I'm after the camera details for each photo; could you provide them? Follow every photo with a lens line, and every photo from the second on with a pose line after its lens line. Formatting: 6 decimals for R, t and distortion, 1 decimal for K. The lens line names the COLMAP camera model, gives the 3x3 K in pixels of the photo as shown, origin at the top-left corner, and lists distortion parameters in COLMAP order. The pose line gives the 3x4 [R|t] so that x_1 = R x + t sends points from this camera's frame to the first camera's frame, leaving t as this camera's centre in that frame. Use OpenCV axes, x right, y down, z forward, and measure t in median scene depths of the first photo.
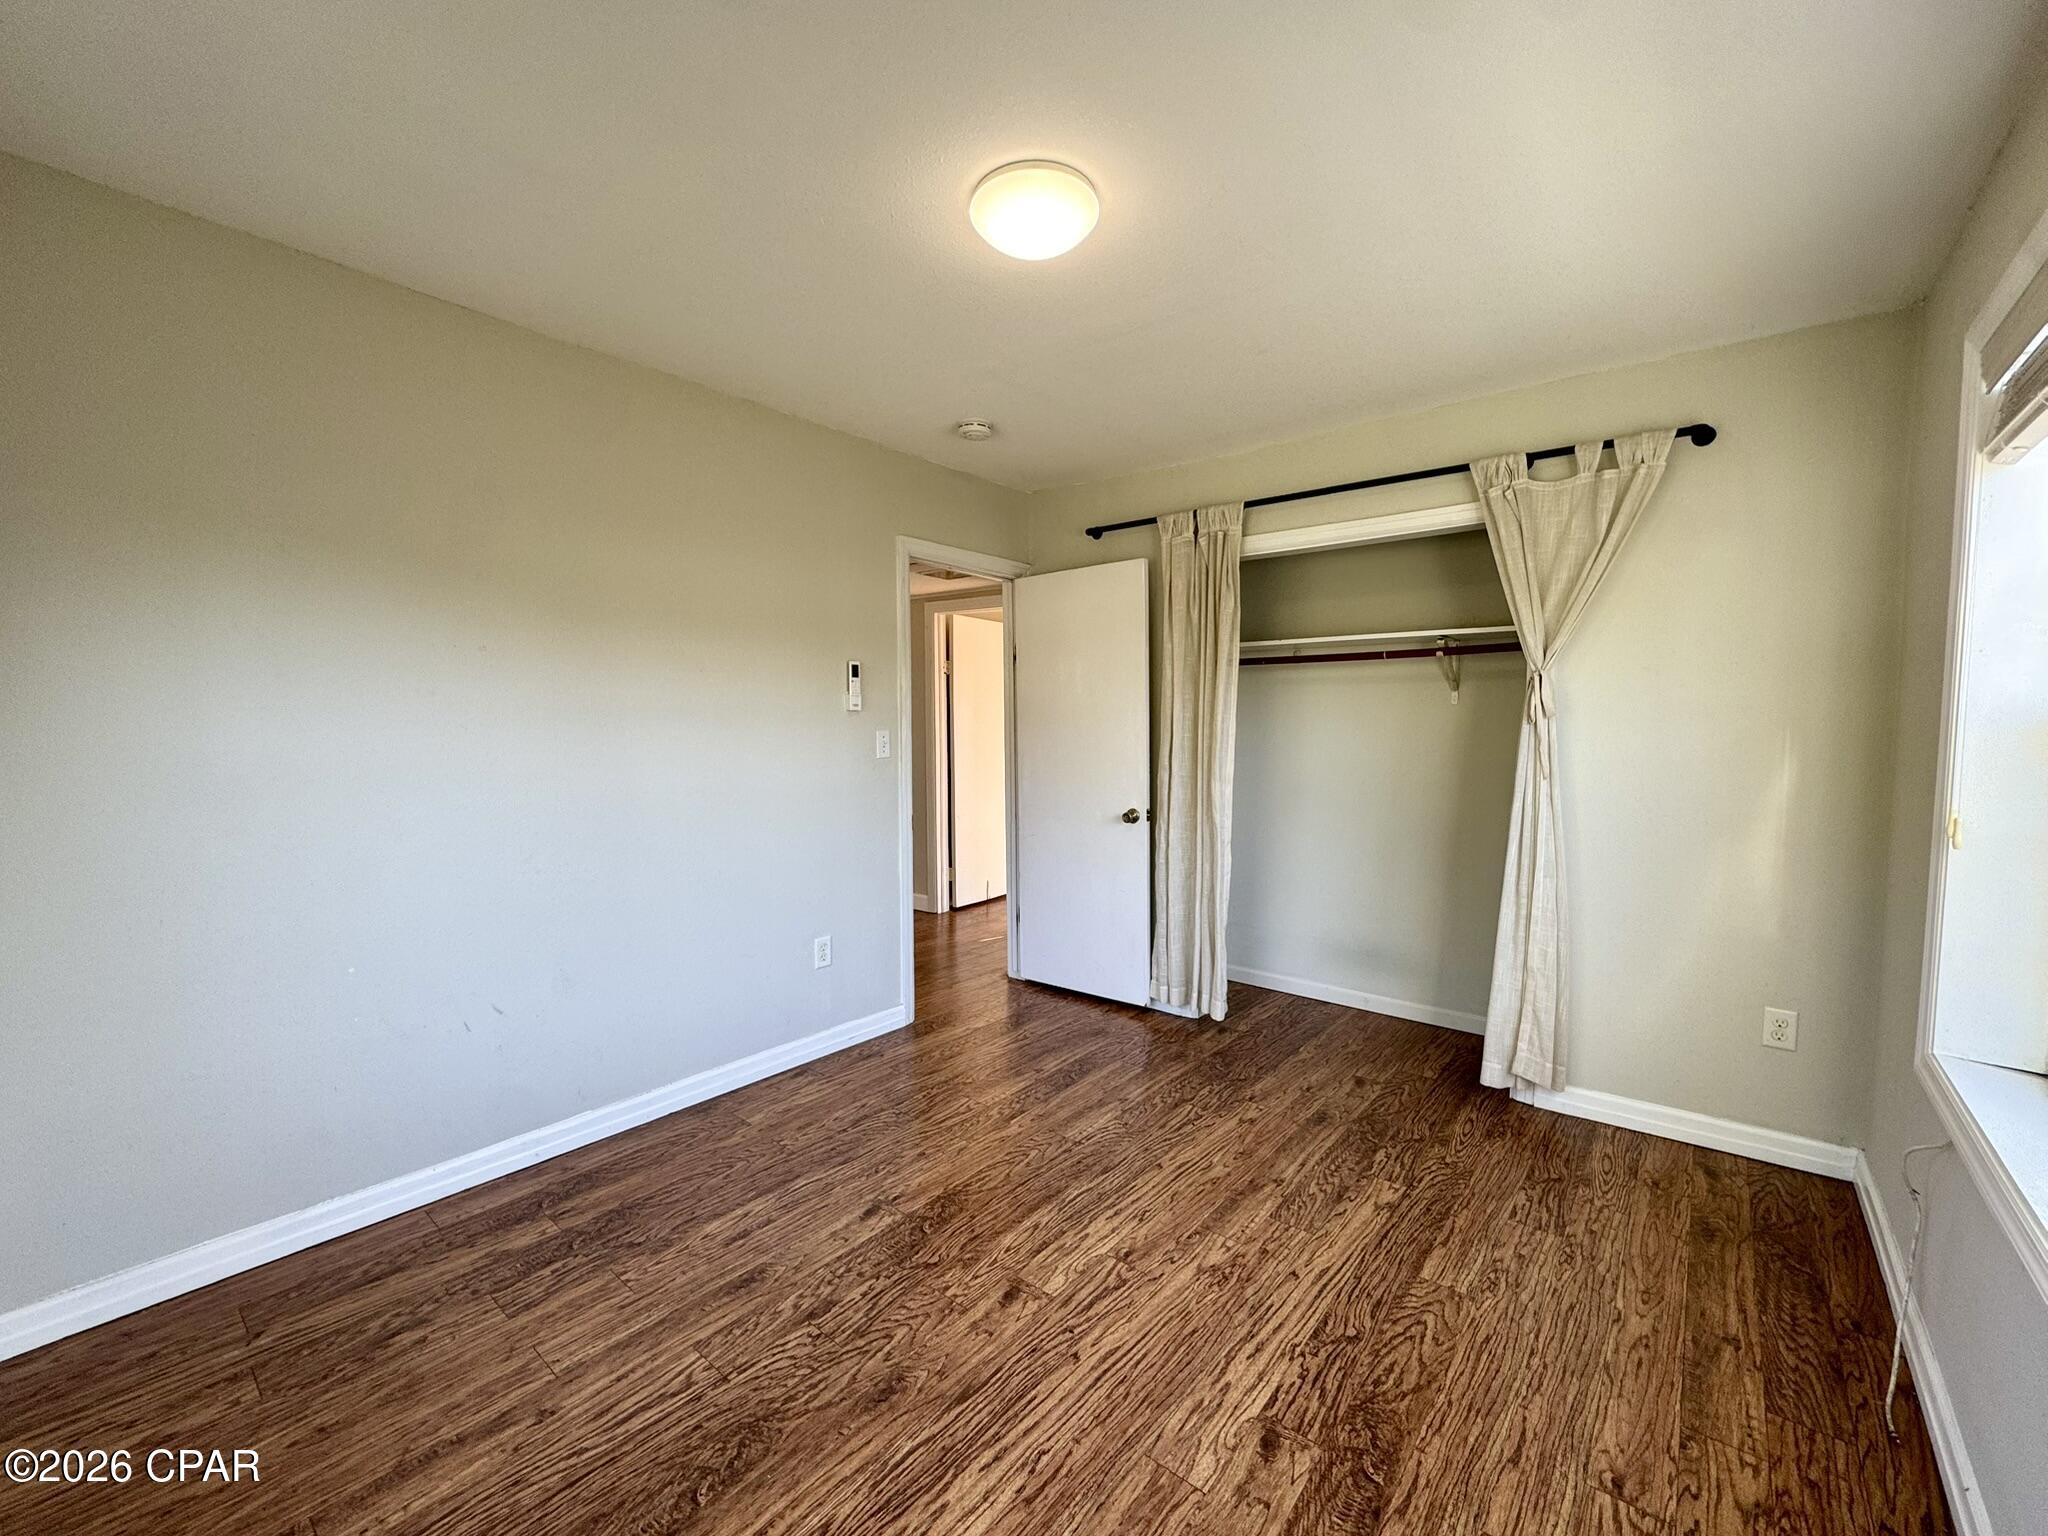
lens RADIAL K [[824.4, 0, 1015.6], [0, 824.4, 765.0], [0, 0, 1]] dist [-0.002854, -0.000209]
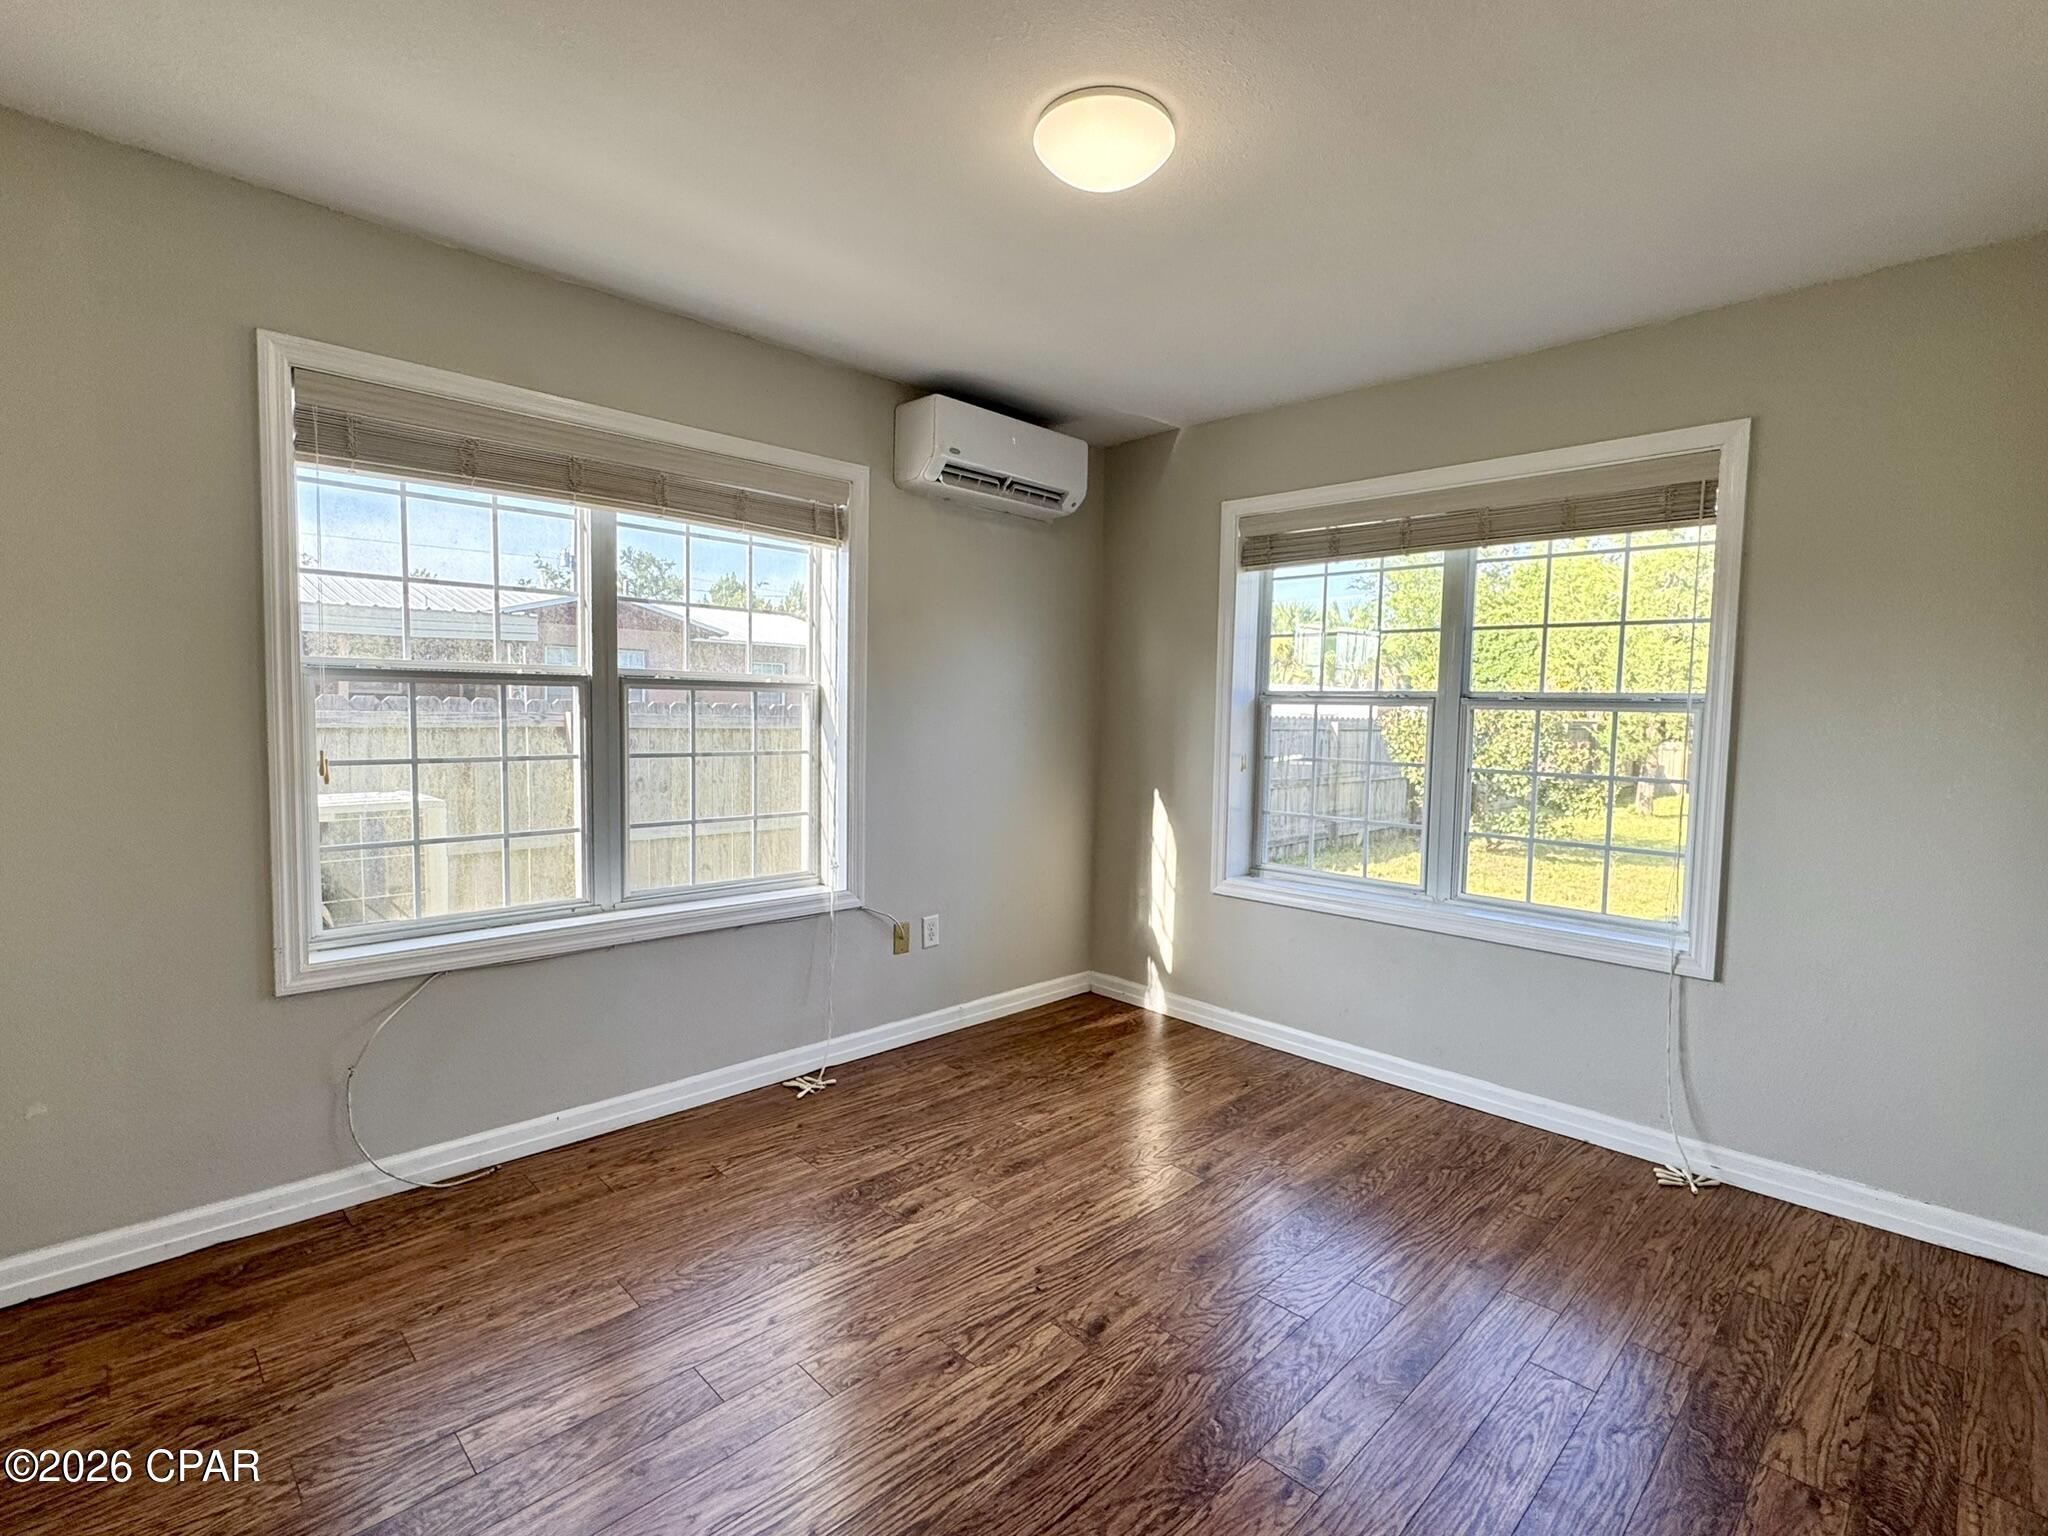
lens RADIAL K [[824.4, 0, 1015.6], [0, 824.4, 765.0], [0, 0, 1]] dist [-0.002854, -0.000209]
pose [[-0.993598, -0.031323, 0.108546, 0.004204], [-0.016897, 0.991190, 0.131362, -0.093541], [-0.111705, 0.128687, -0.985374, 1.861724]]
